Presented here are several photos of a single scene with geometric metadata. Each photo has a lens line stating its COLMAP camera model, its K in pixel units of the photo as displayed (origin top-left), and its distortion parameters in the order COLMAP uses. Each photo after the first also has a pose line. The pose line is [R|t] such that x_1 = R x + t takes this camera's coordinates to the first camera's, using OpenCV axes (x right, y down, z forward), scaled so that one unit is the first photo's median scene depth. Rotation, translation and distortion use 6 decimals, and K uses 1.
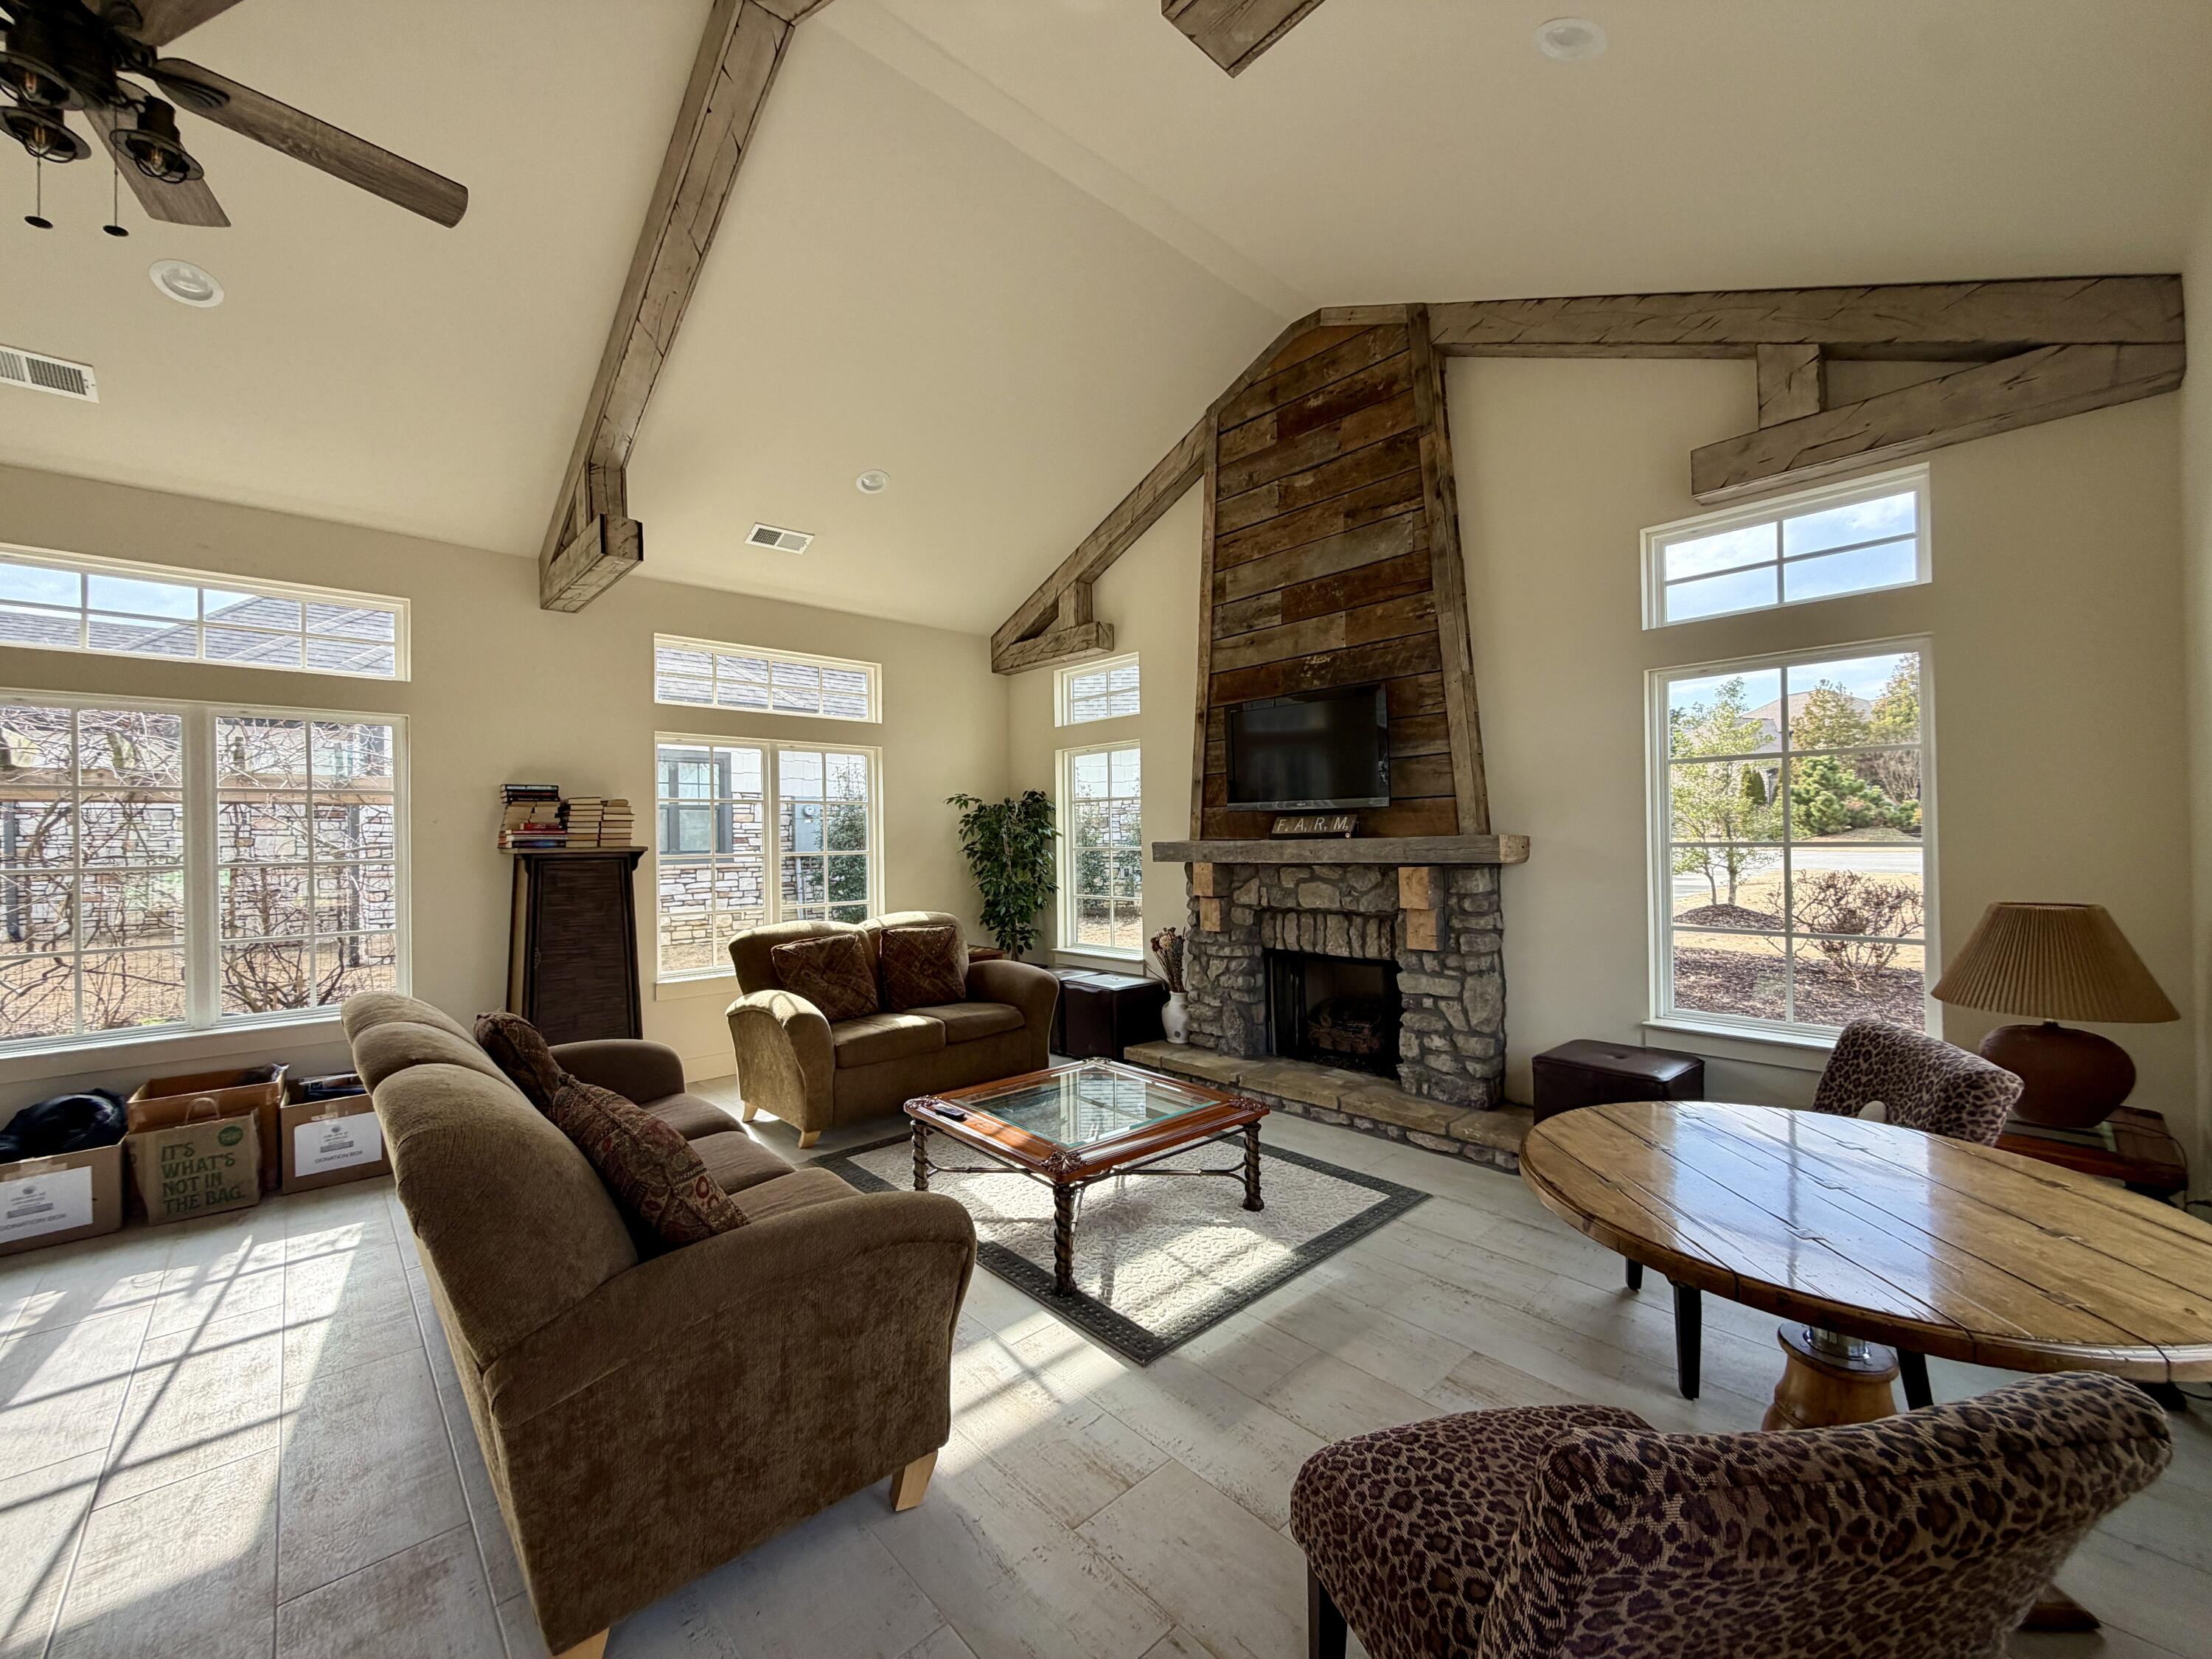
lens RADIAL K [[882.4, 0, 1107.0], [0, 882.4, 831.9], [0, 0, 1]] dist [0.001399, 0.000090]
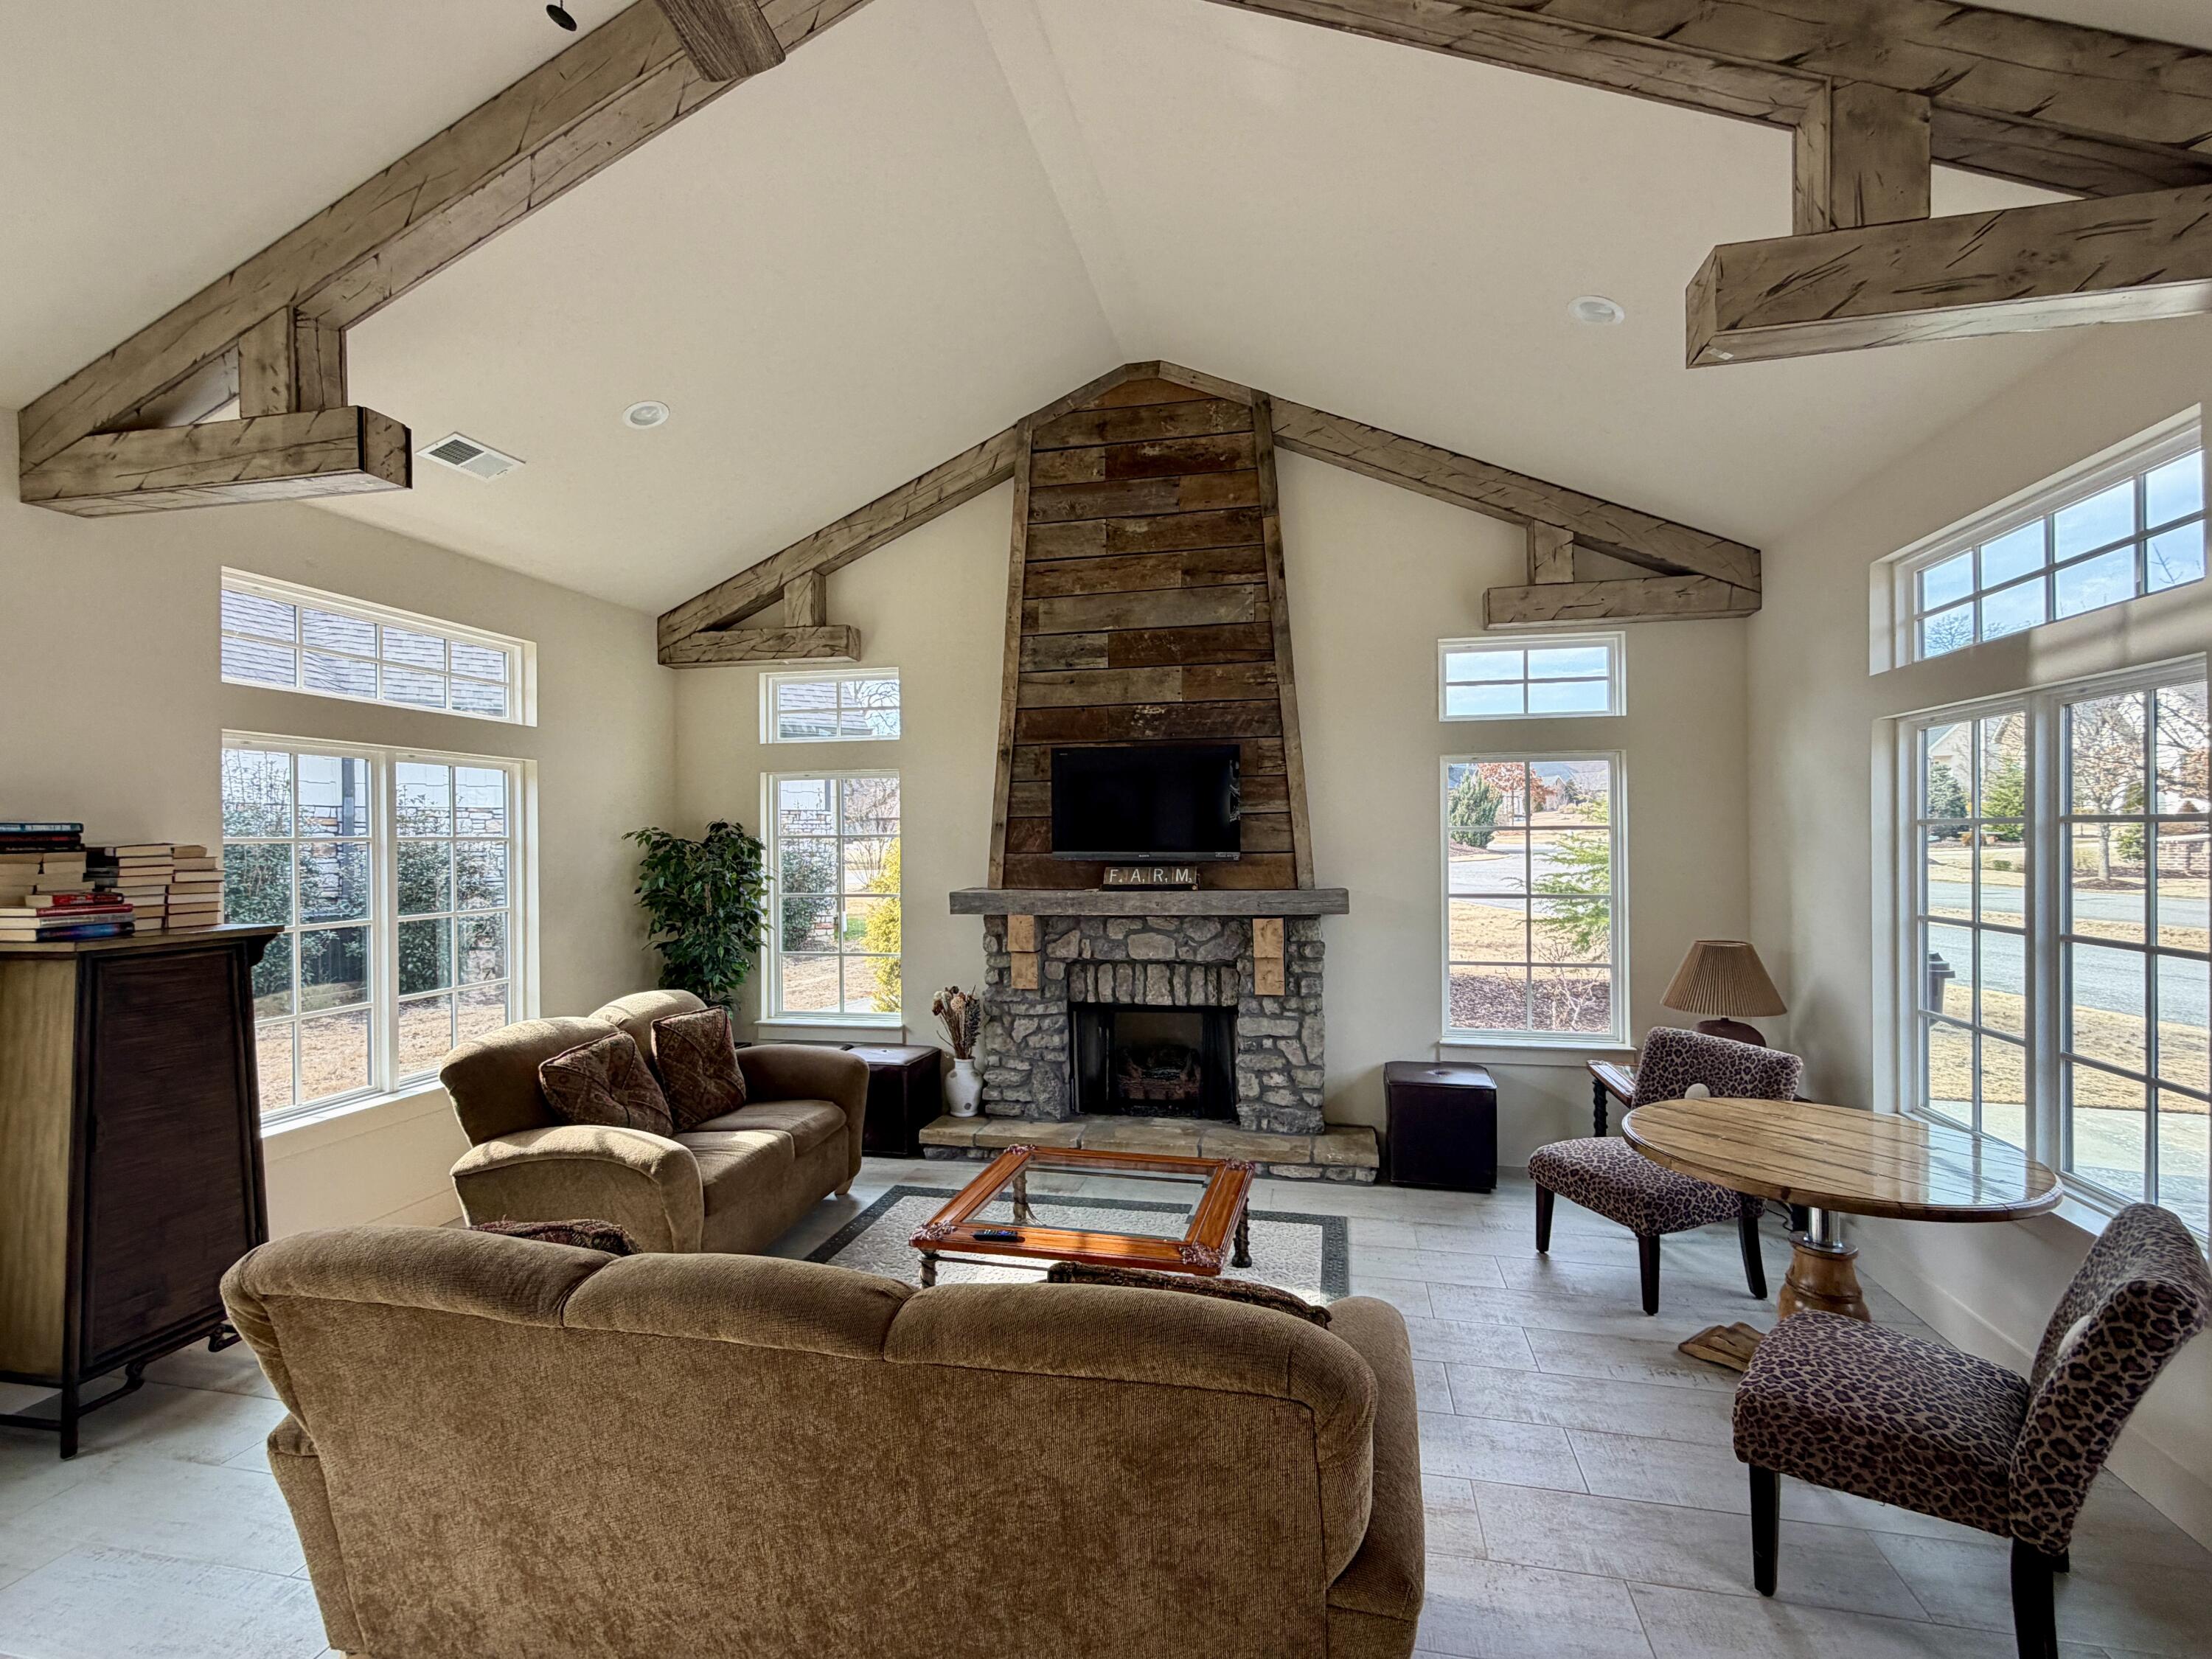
lens RADIAL K [[1026.1, 0, 1101.1], [0, 1026.1, 835.0], [0, 0, 1]] dist [0.002490, -0.000999]
pose [[0.816599, 0.009416, 0.577128, -0.471815], [-0.009132, 0.999953, -0.003393, -0.048890], [-0.577133, -0.002500, 0.816647, 0.084917]]
